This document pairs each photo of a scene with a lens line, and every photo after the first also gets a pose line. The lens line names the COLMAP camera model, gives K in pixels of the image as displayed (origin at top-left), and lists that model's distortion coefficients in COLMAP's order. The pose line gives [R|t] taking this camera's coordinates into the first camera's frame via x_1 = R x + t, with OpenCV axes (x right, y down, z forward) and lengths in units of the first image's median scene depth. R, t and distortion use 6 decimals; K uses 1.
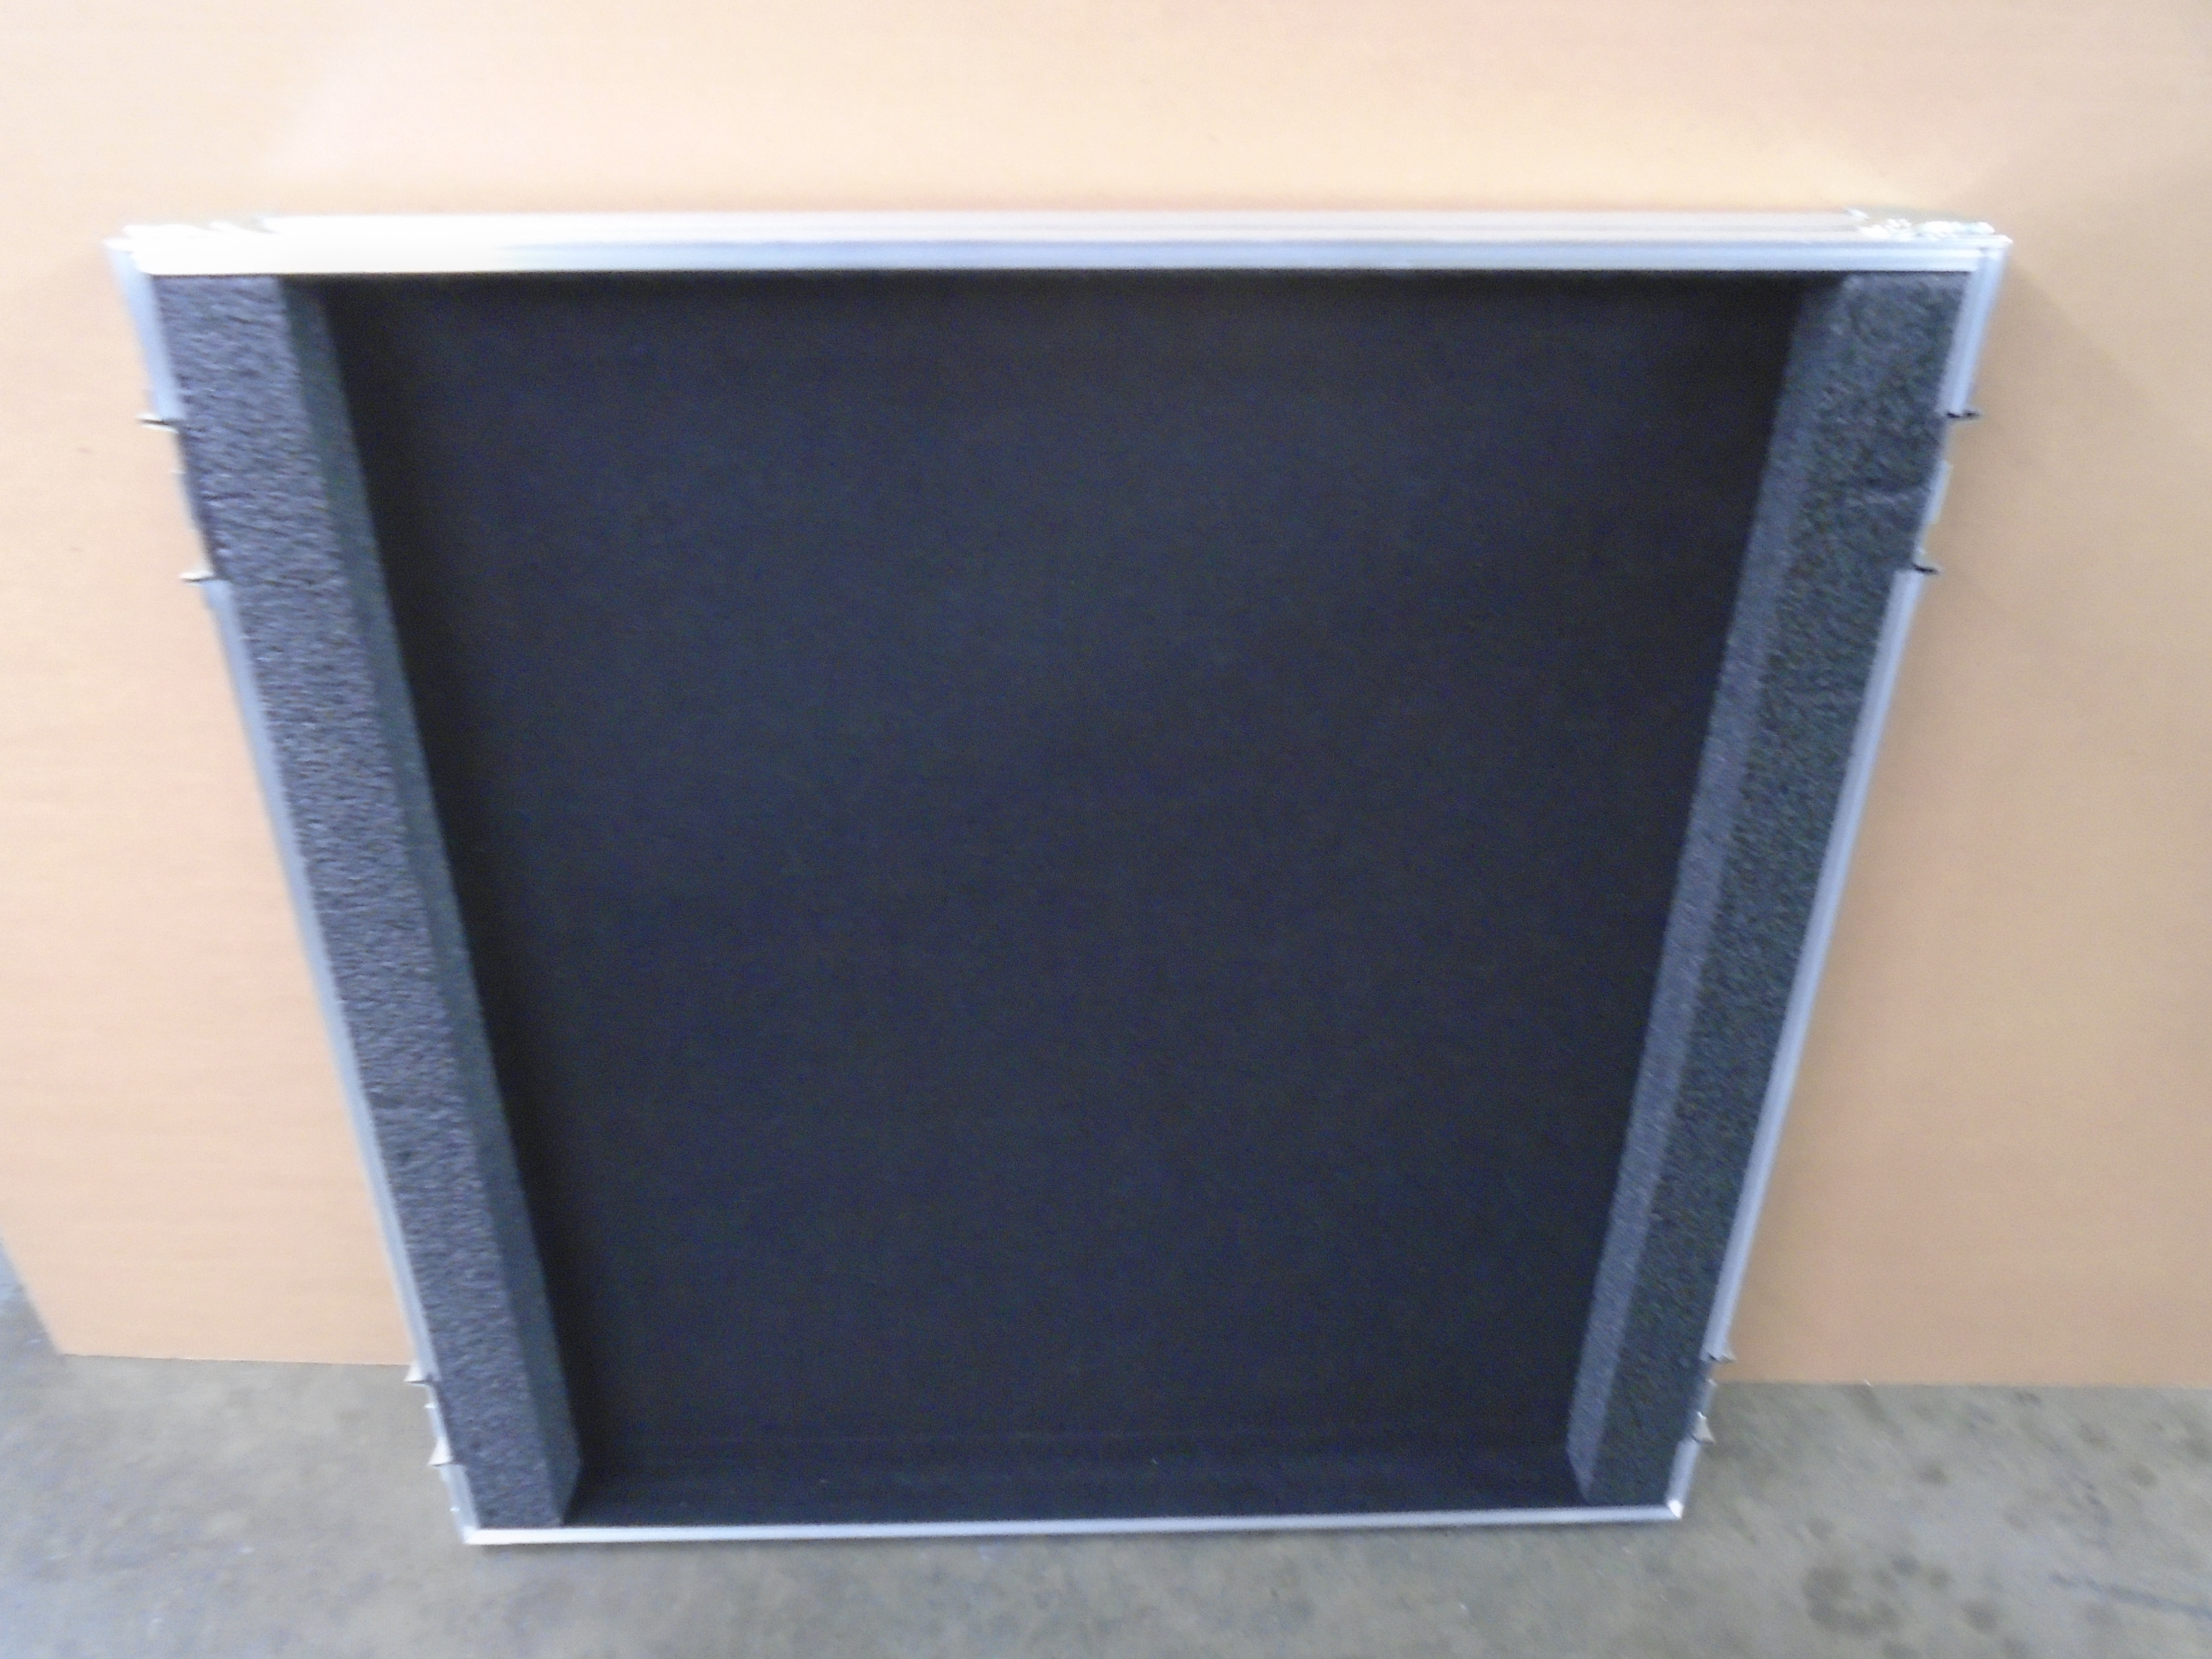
lens RADIAL K [[1702.6, 0, 1113.6], [0, 1702.6, 815.5], [0, 0, 1]] dist [-0.000041, -0.009701]
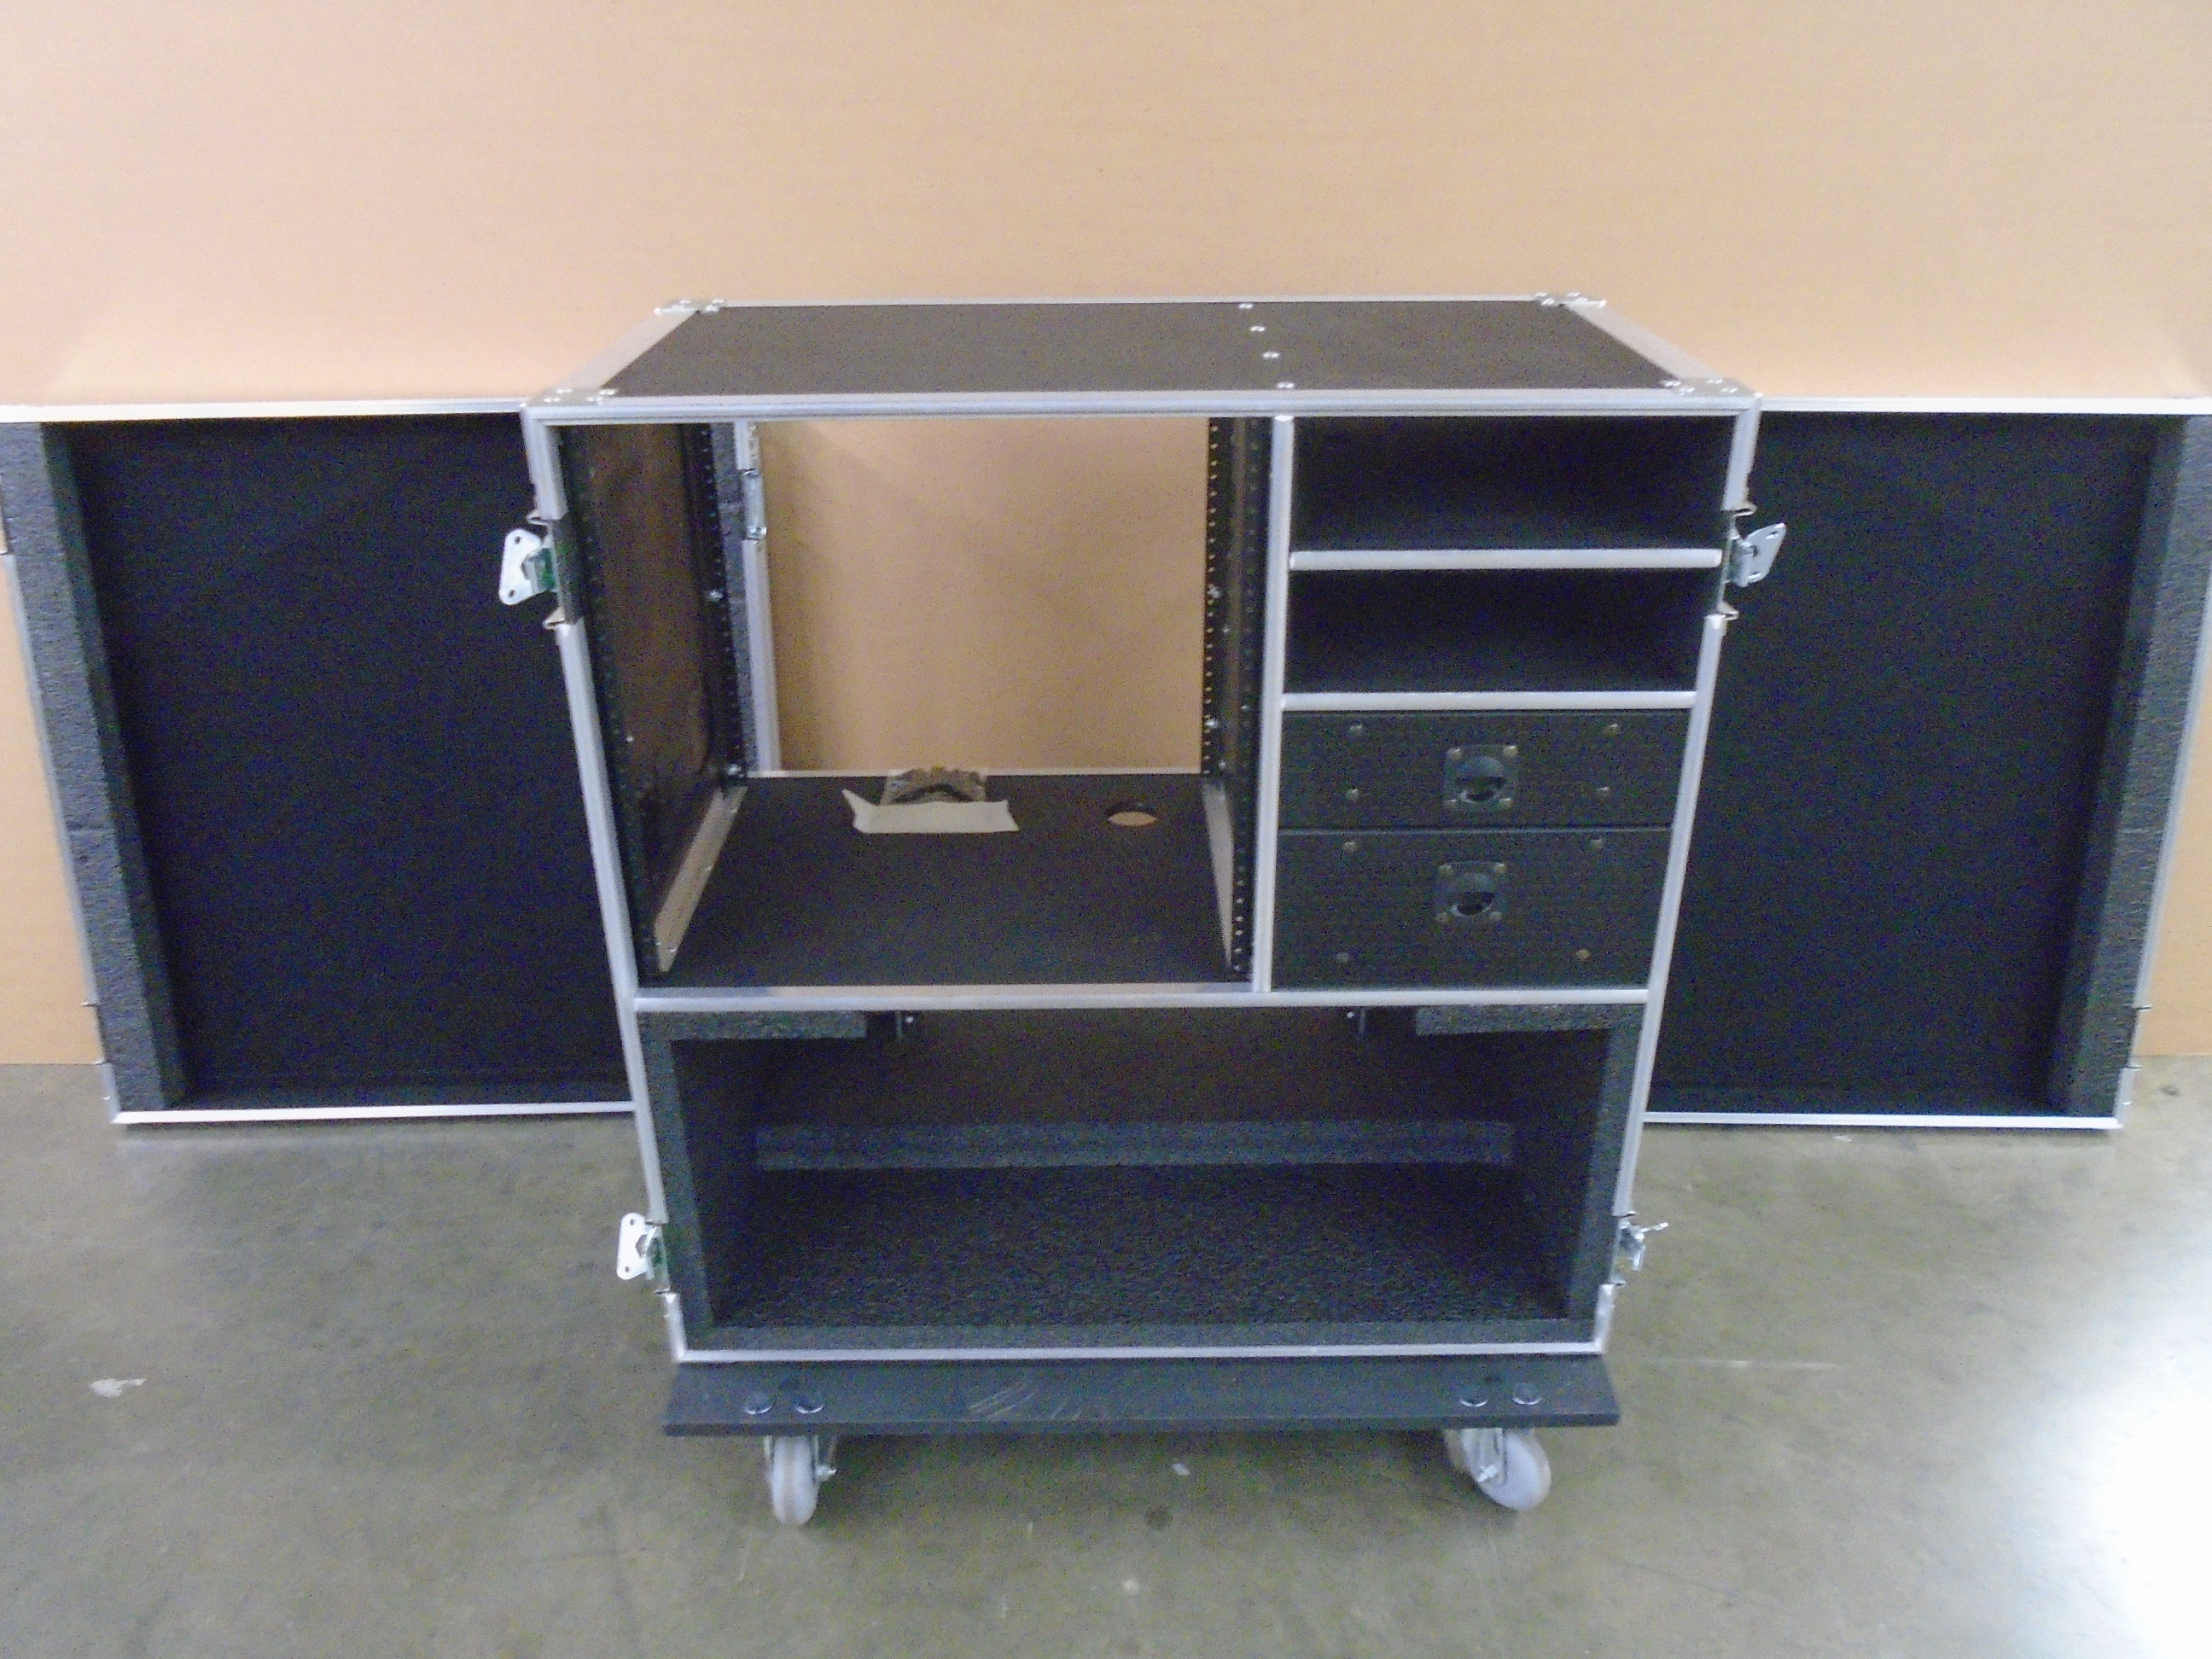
lens RADIAL K [[1702.6, 0, 1110.1], [0, 1702.6, 815.4], [0, 0, 1]] dist [-0.000041, -0.009701]
pose [[0.999825, -0.017944, -0.005197, 0.893449], [0.016316, 0.974233, -0.224954, 0.687671], [0.009100, 0.224830, 0.974356, -1.059690]]
